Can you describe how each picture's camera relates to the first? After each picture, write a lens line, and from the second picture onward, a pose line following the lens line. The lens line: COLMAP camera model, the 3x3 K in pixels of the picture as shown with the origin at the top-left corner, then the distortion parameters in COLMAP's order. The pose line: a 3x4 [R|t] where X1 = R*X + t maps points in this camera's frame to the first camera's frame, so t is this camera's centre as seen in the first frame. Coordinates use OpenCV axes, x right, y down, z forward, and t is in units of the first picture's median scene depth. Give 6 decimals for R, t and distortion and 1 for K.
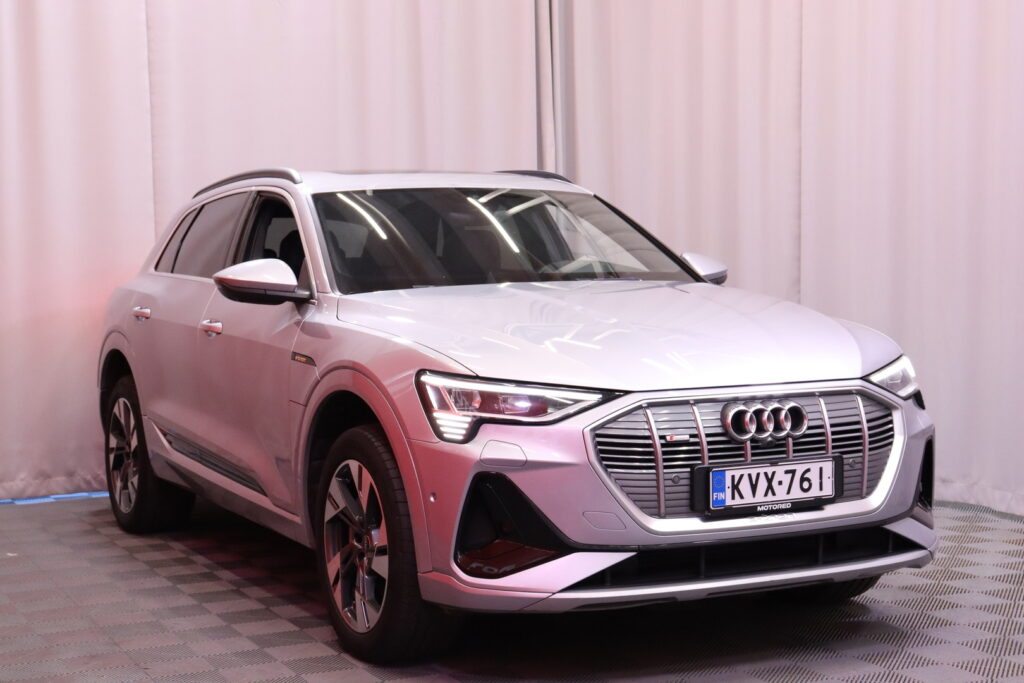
lens RADIAL K [[1718.1, 0, 513.6], [0, 1718.1, 351.7], [0, 0, 1]] dist [0.042692, 0.000000]
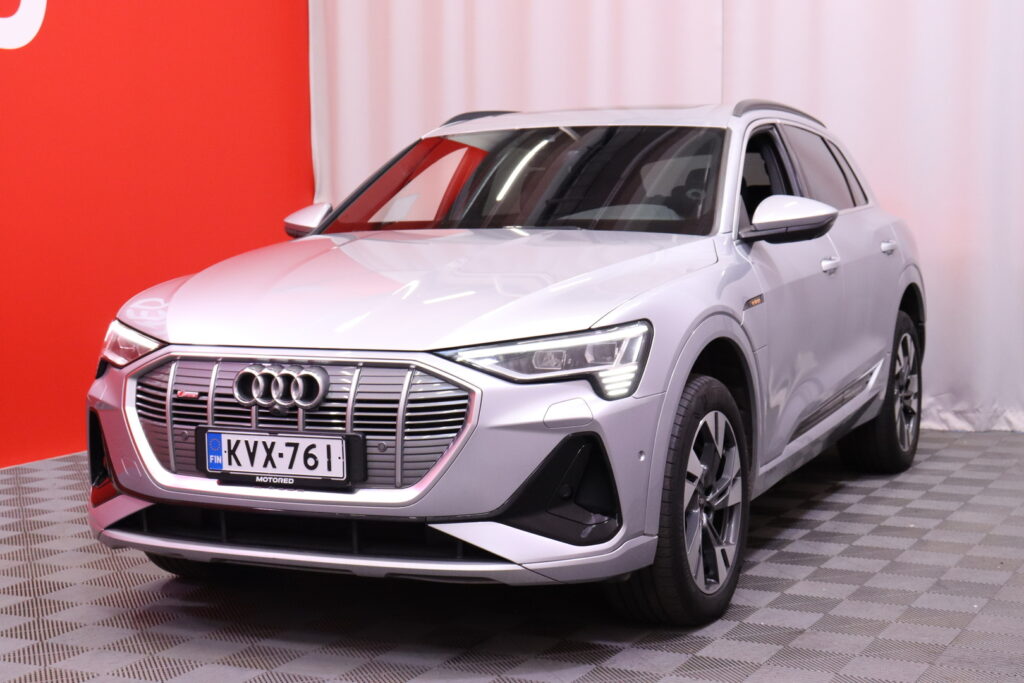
lens RADIAL K [[1655.6, 0, 512.8], [0, 1655.6, 335.2], [0, 0, 1]] dist [-0.030288, 0.000000]
pose [[0.616856, 0.073242, -0.783661, 0.929884], [-0.039112, 0.997283, 0.062421, -0.048774], [0.786104, -0.007854, 0.618045, 0.552658]]
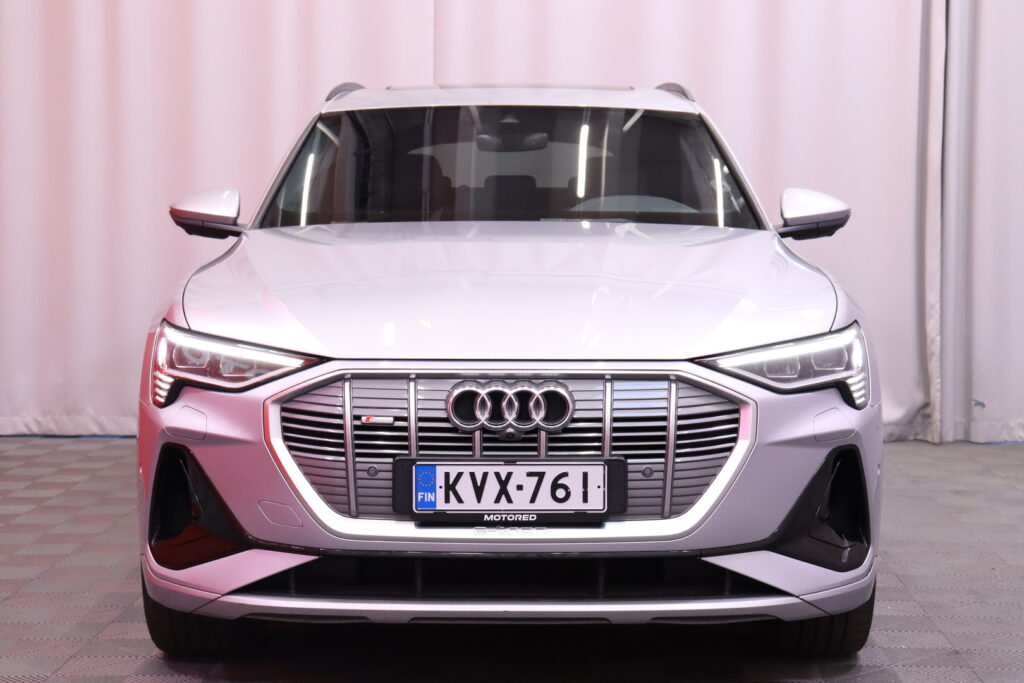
lens RADIAL K [[1848.1, 0, 506.2], [0, 1848.1, 339.6], [0, 0, 1]] dist [0.215476, 0.000000]
pose [[0.888982, 0.057910, -0.454265, 0.530277], [-0.043667, 0.998172, 0.041793, -0.025651], [0.455855, -0.017316, 0.889886, 0.253281]]
